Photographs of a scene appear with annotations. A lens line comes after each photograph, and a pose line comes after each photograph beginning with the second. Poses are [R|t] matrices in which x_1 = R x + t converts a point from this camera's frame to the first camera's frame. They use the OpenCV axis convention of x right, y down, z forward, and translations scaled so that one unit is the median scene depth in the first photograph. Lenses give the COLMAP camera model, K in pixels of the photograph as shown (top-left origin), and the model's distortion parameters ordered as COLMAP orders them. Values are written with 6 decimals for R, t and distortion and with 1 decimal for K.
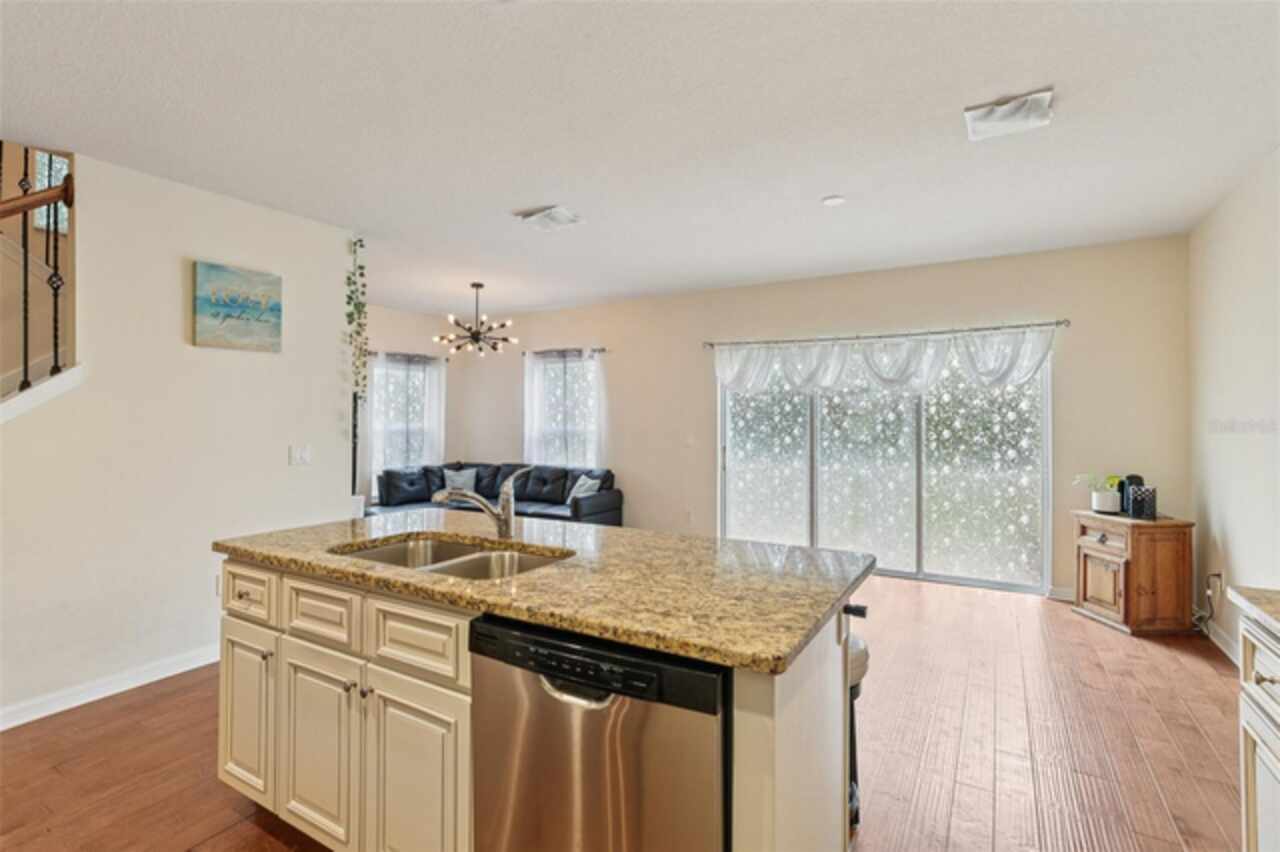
lens RADIAL K [[611.6, 0, 640.0], [0, 611.6, 426.0], [0, 0, 1]] dist [-0.003407, -0.000418]
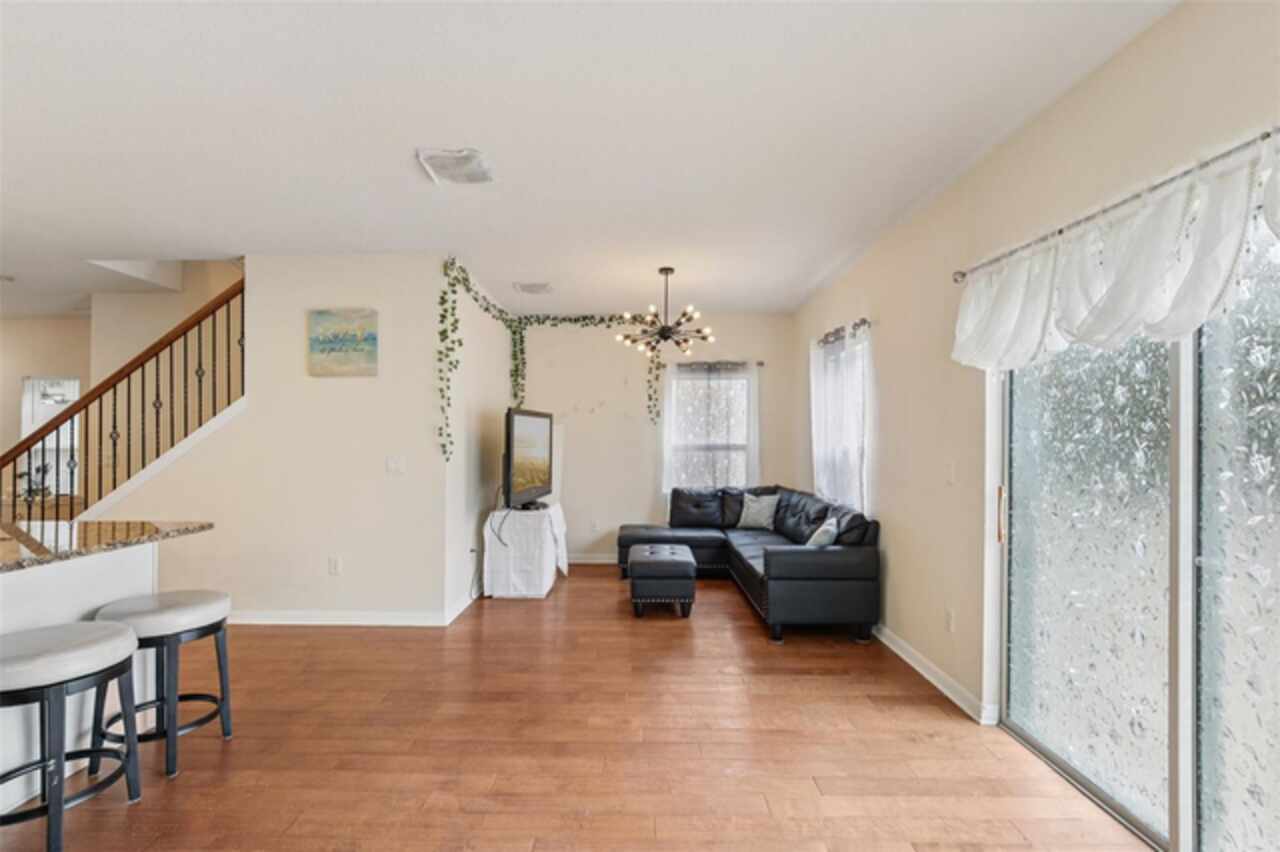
lens RADIAL K [[611.6, 0, 640.0], [0, 611.6, 426.0], [0, 0, 1]] dist [-0.003407, -0.000418]
pose [[0.499171, -0.019898, -0.866275, 0.426315], [-0.005570, 0.999642, -0.026171, 0.001371], [0.866486, 0.017889, 0.498881, 0.561223]]
